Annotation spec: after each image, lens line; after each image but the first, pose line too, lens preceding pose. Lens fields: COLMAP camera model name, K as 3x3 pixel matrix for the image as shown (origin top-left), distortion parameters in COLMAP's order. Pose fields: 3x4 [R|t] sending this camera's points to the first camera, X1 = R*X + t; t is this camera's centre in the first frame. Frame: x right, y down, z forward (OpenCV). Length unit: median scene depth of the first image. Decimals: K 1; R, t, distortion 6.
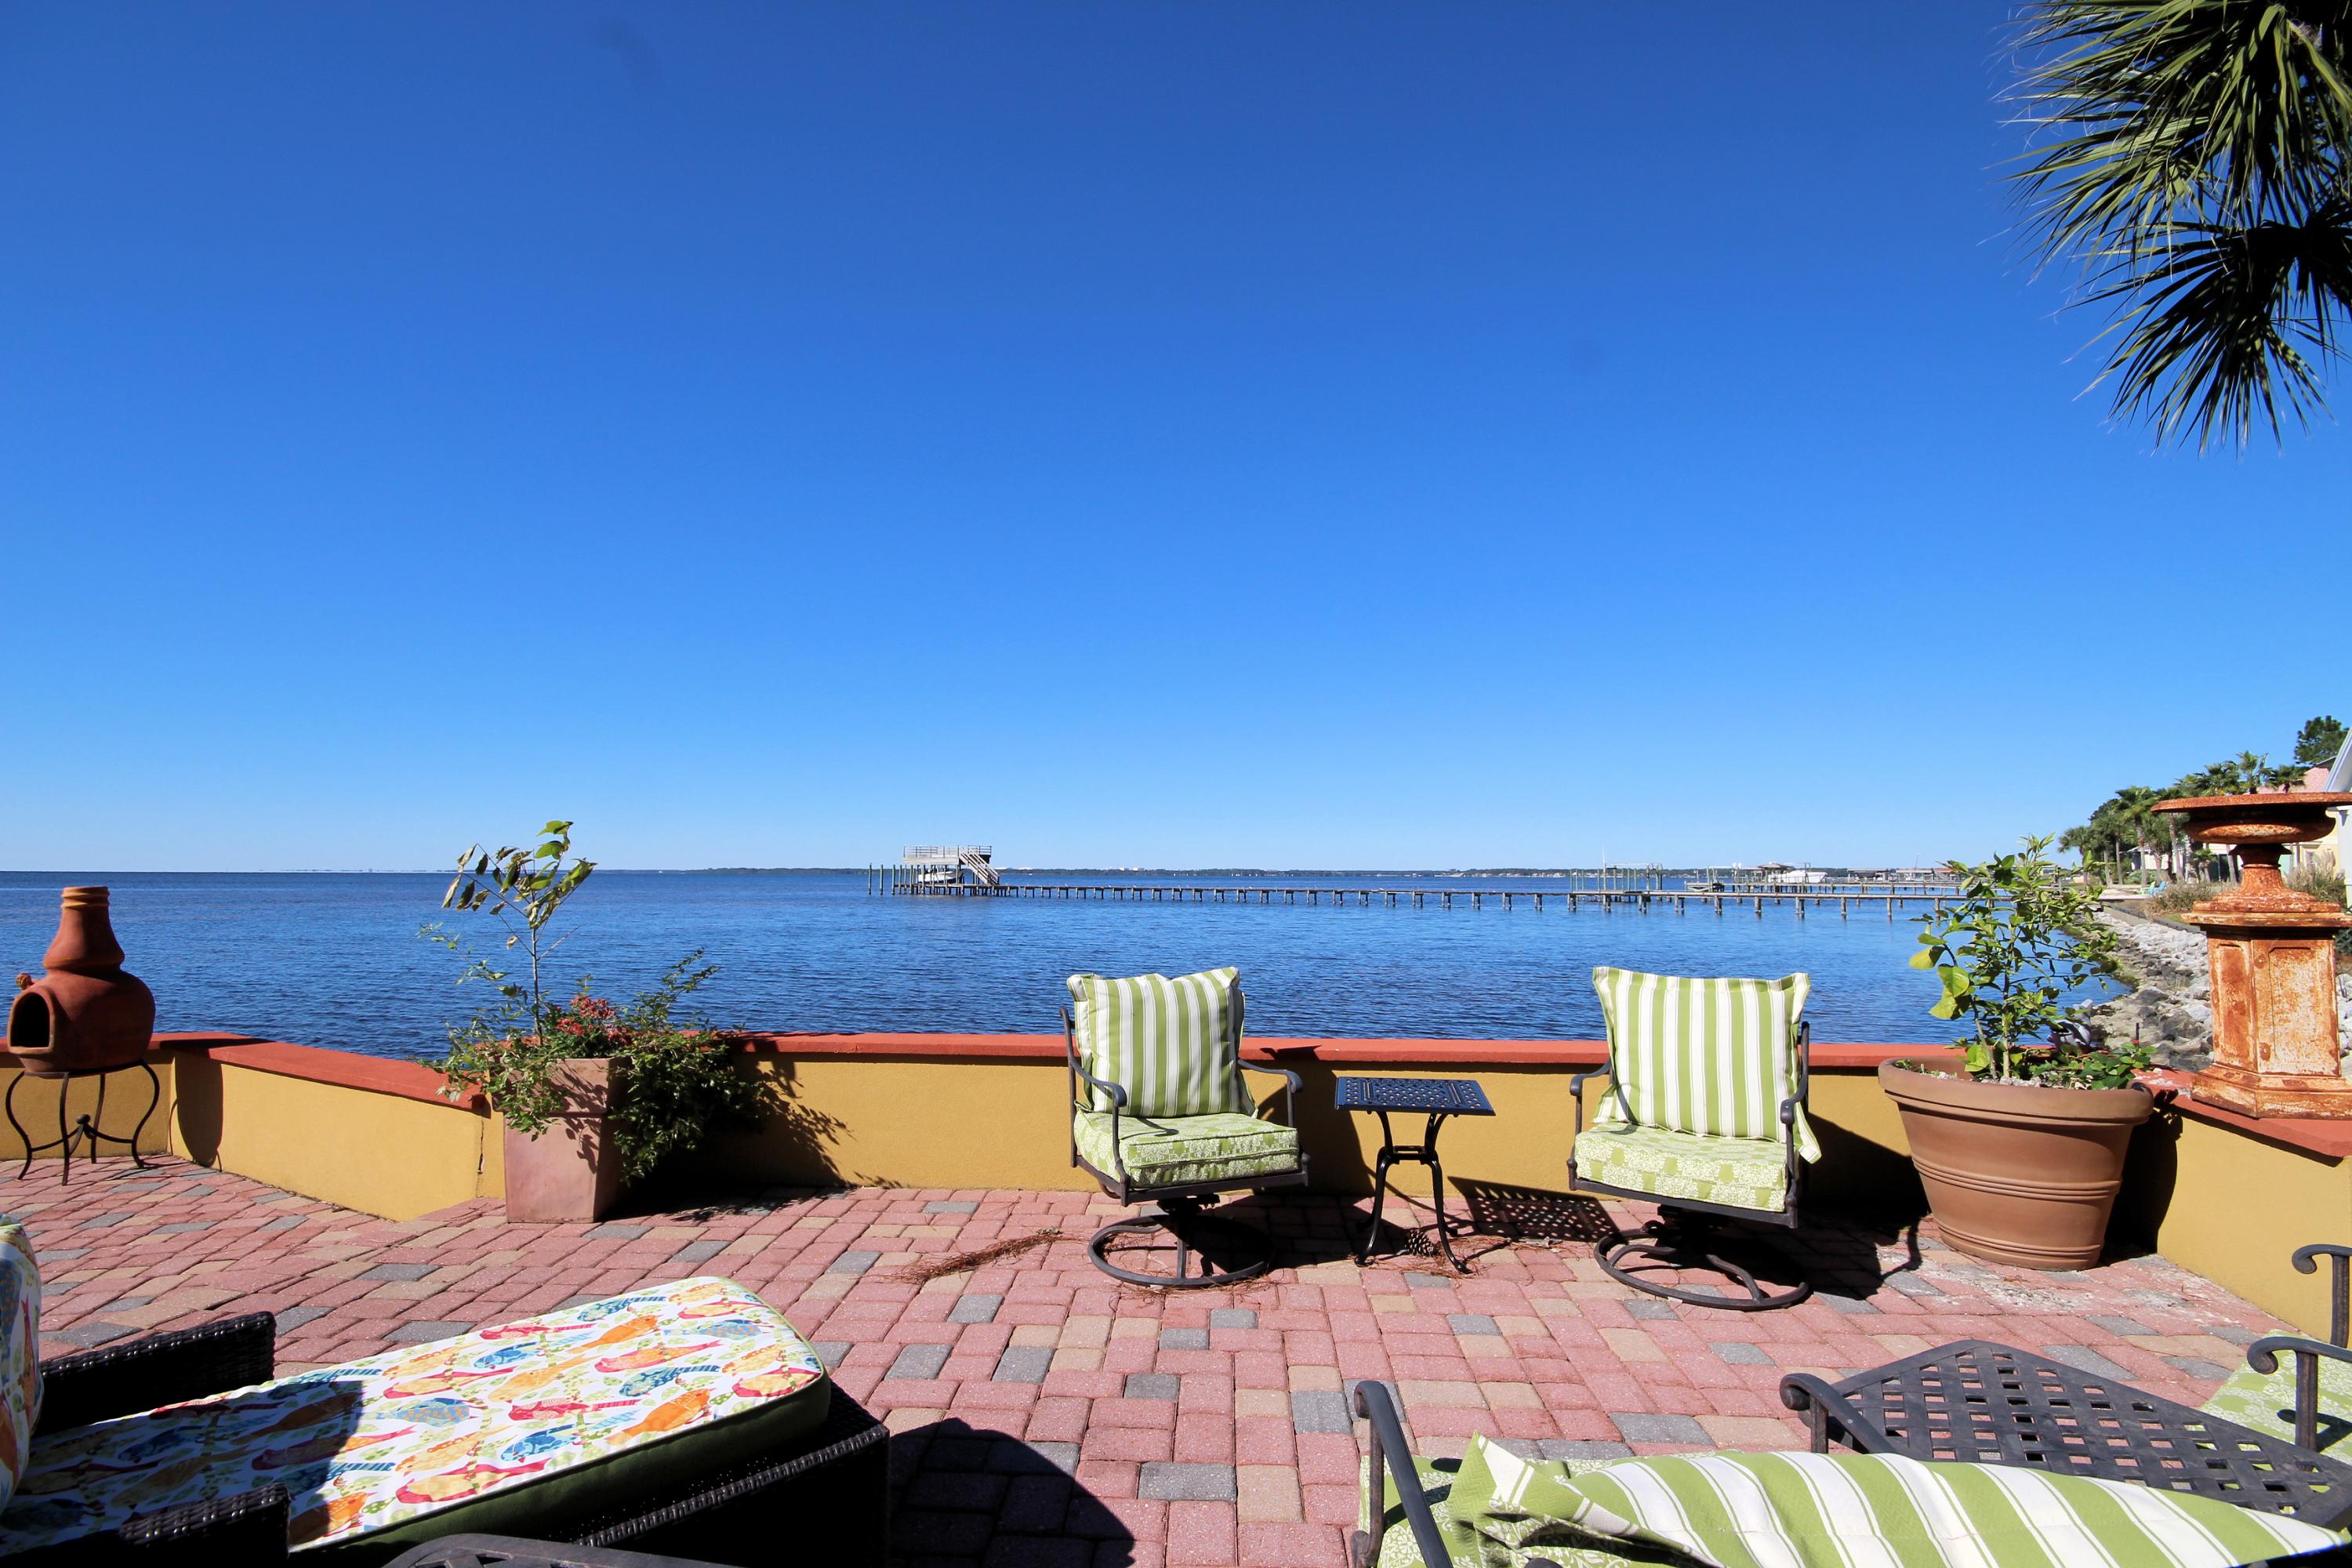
lens RADIAL K [[1083.2, 0, 1176.0], [0, 1083.2, 784.2], [0, 0, 1]] dist [-0.001203, -0.004051]
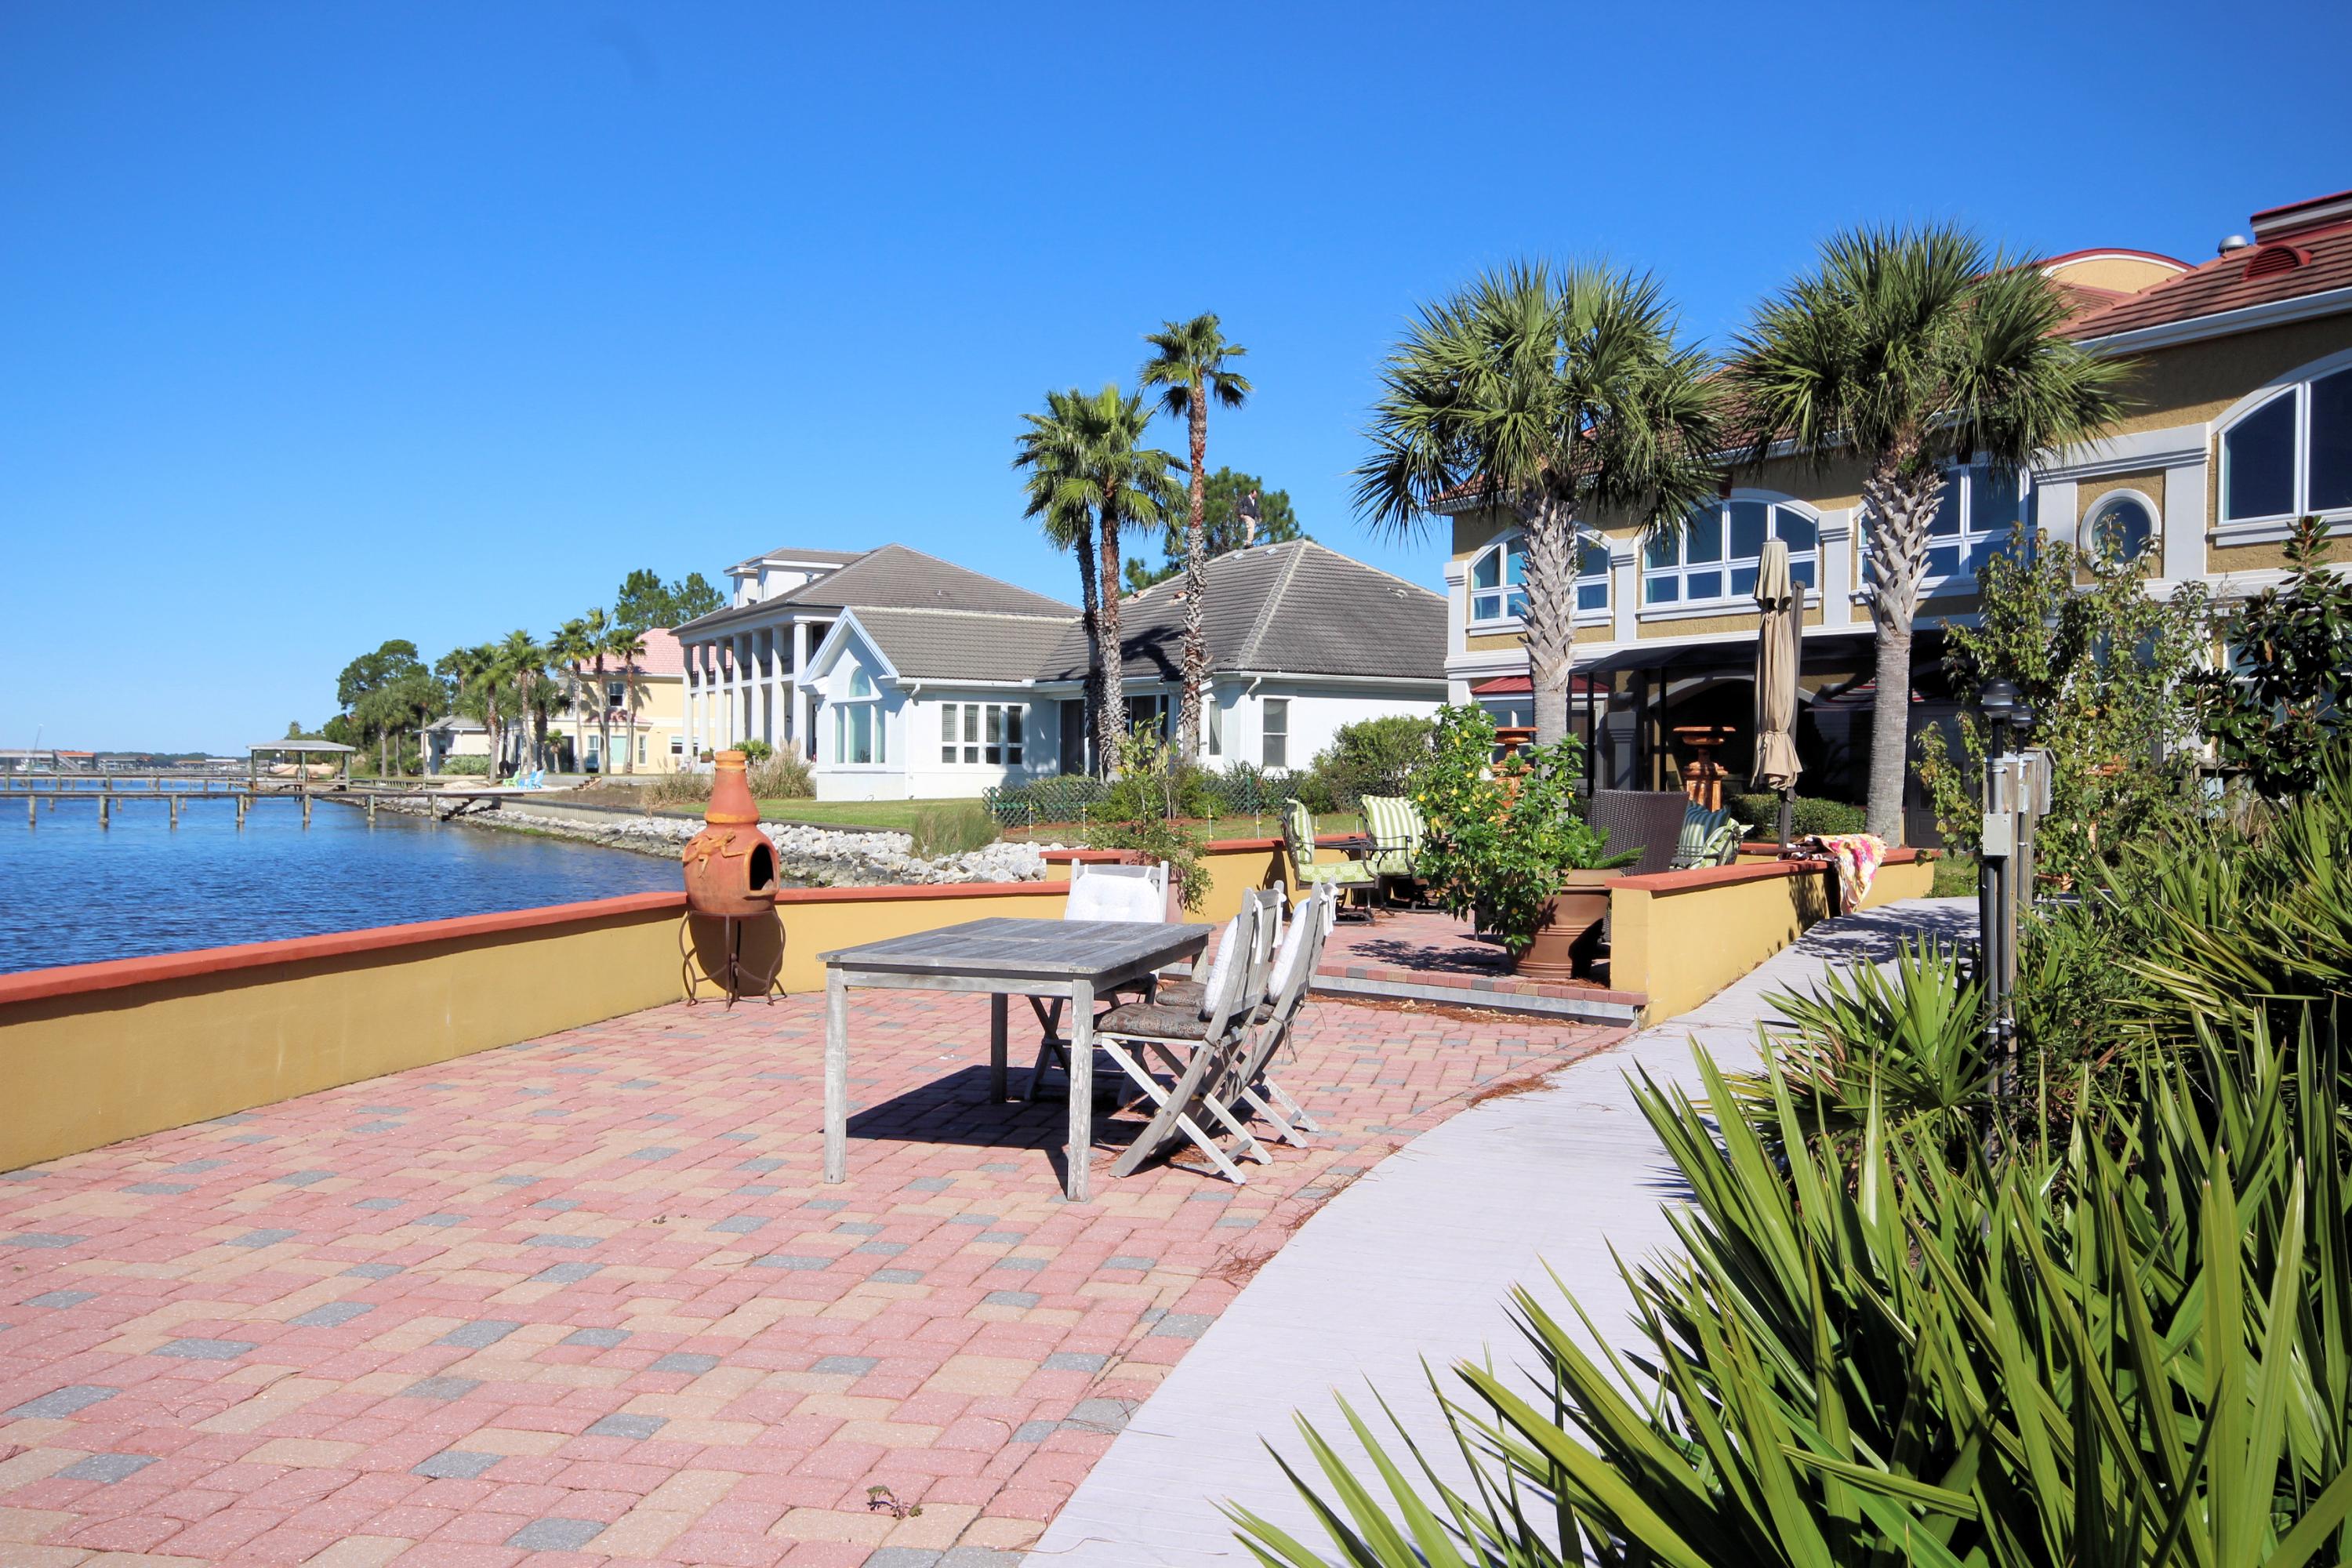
lens RADIAL K [[2000.5, 0, 1165.2], [0, 2000.5, 808.9], [0, 0, 1]] dist [-0.003574, 0.033977]
pose [[0.426981, -0.016781, 0.904105, -0.136818], [-0.080274, 0.995177, 0.056383, 0.000240], [-0.900690, -0.096650, 0.423575, -0.013335]]
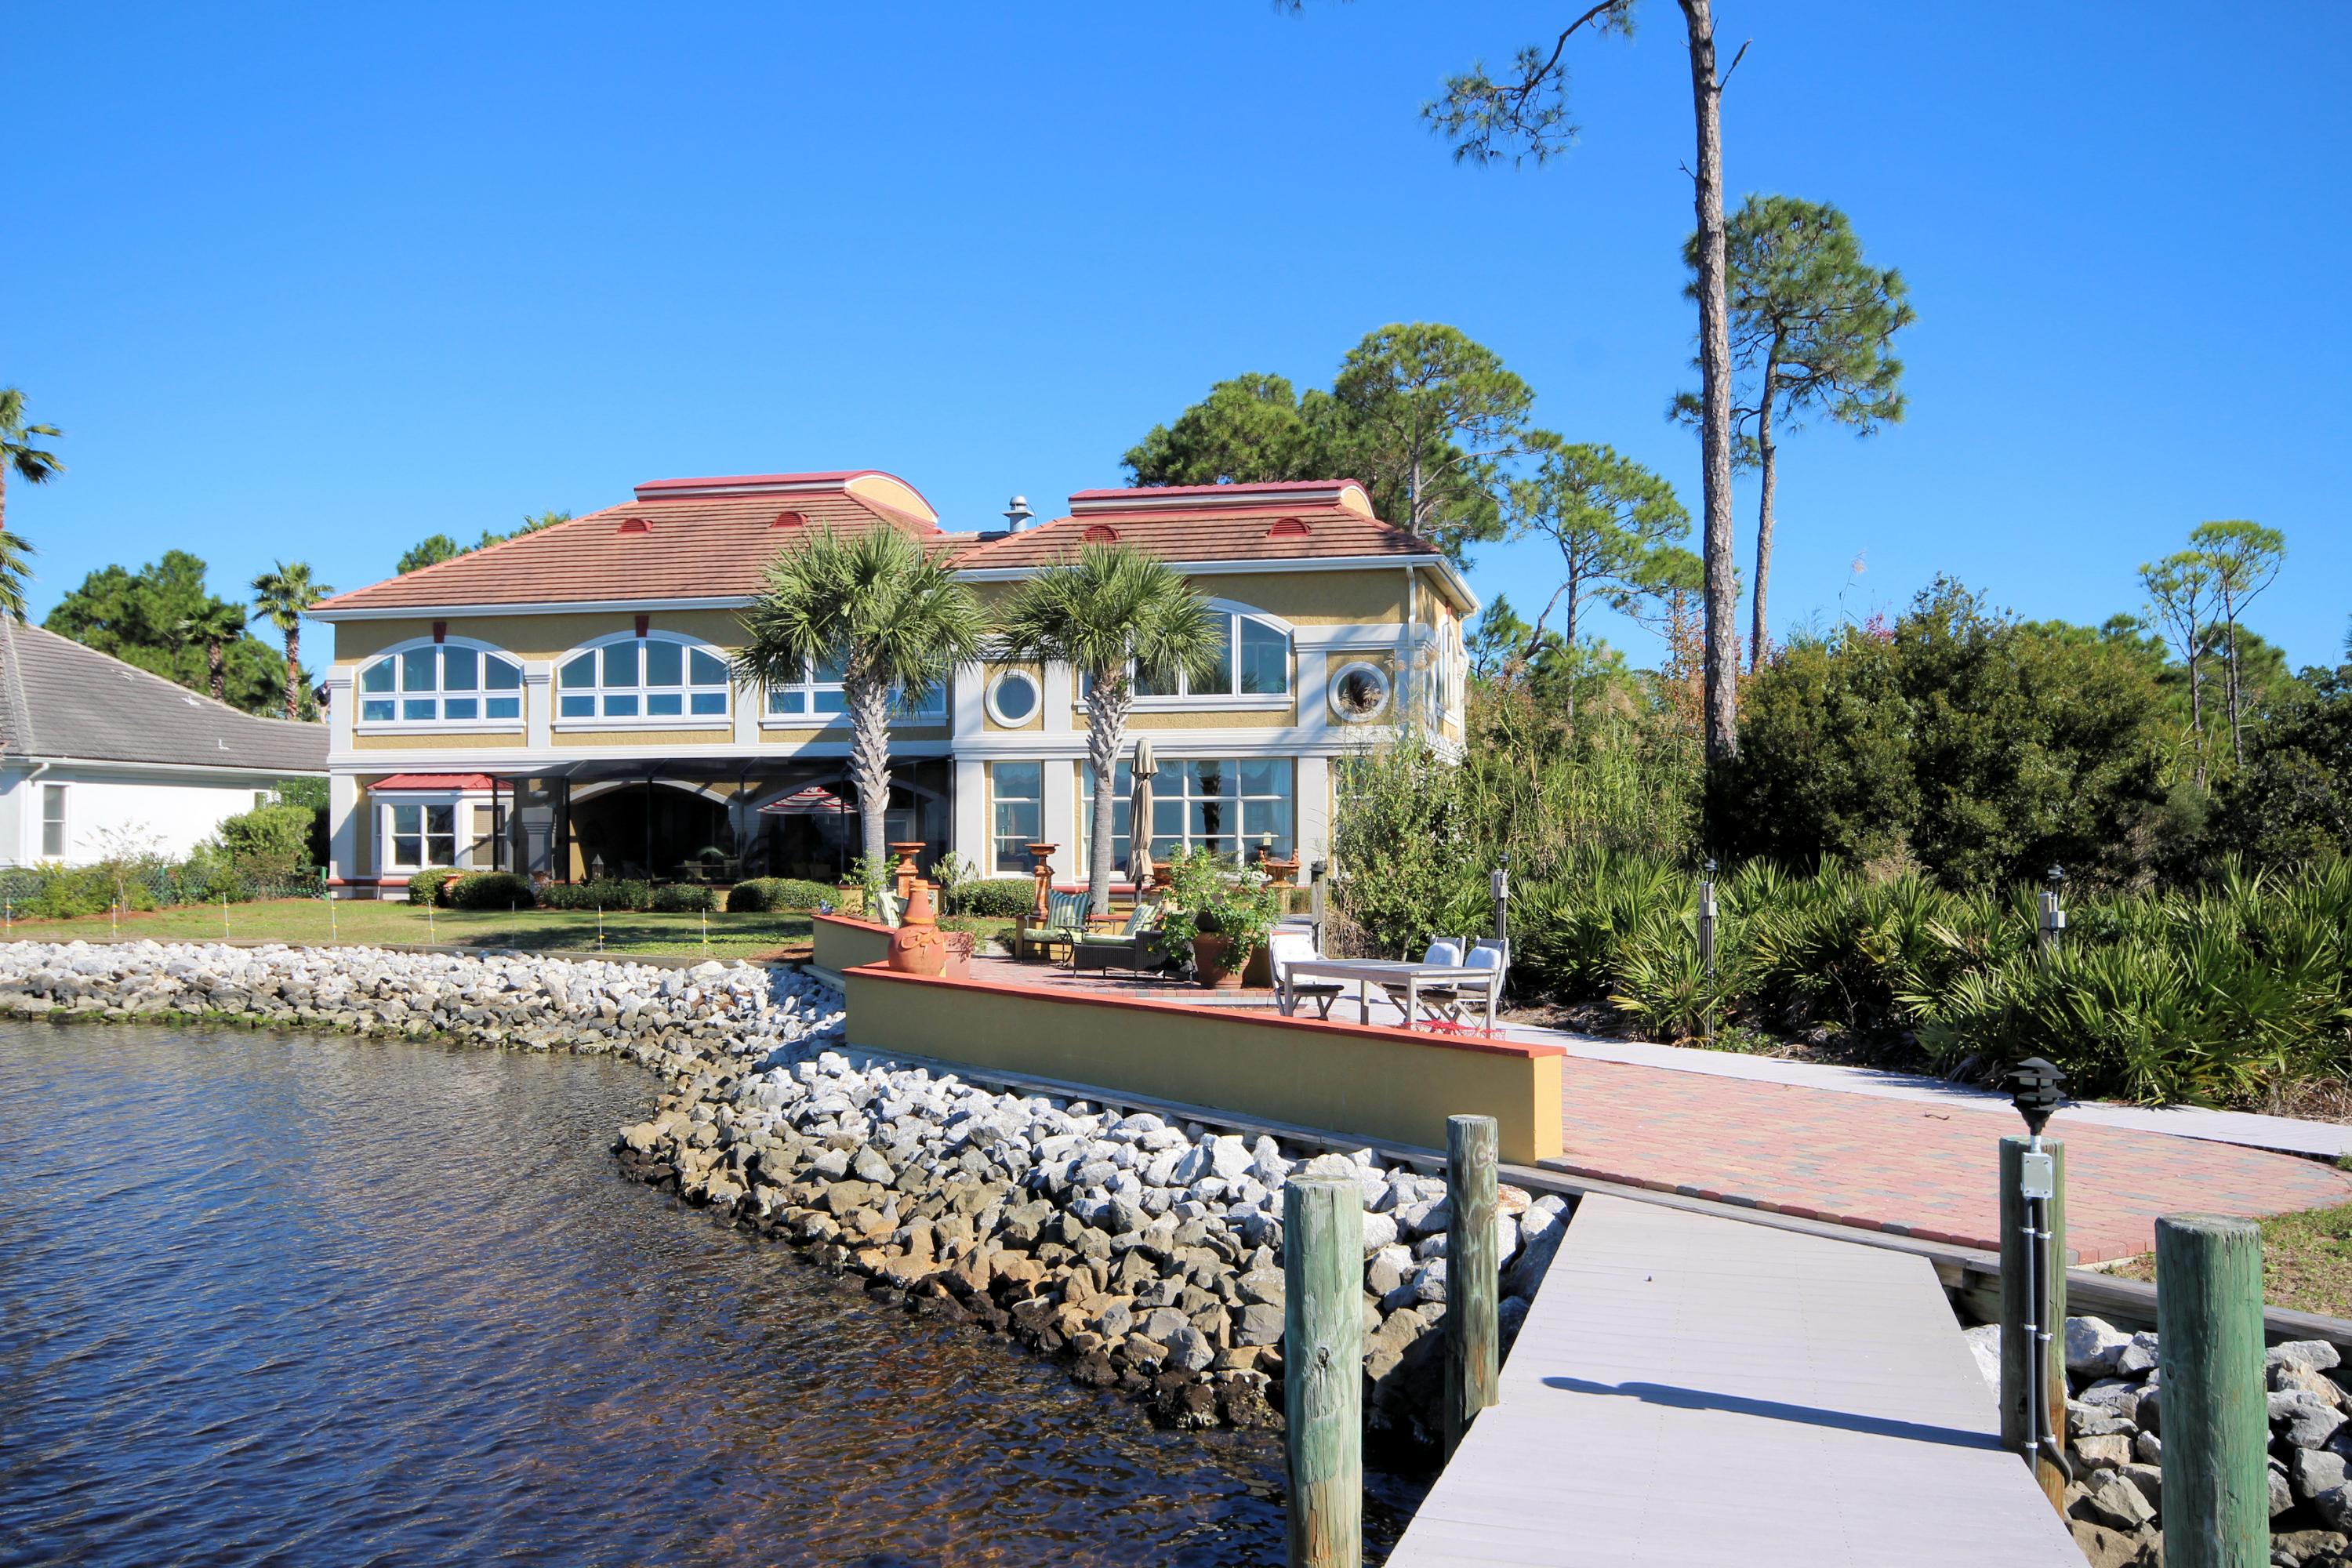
lens RADIAL K [[2000.5, 0, 1166.8], [0, 2000.5, 795.8], [0, 0, 1]] dist [-0.003574, 0.033977]
pose [[-0.344623, 0.018921, 0.938550, -0.221197], [-0.076208, 0.995933, -0.048060, 0.004359], [-0.935643, -0.088087, -0.341779, 0.090790]]
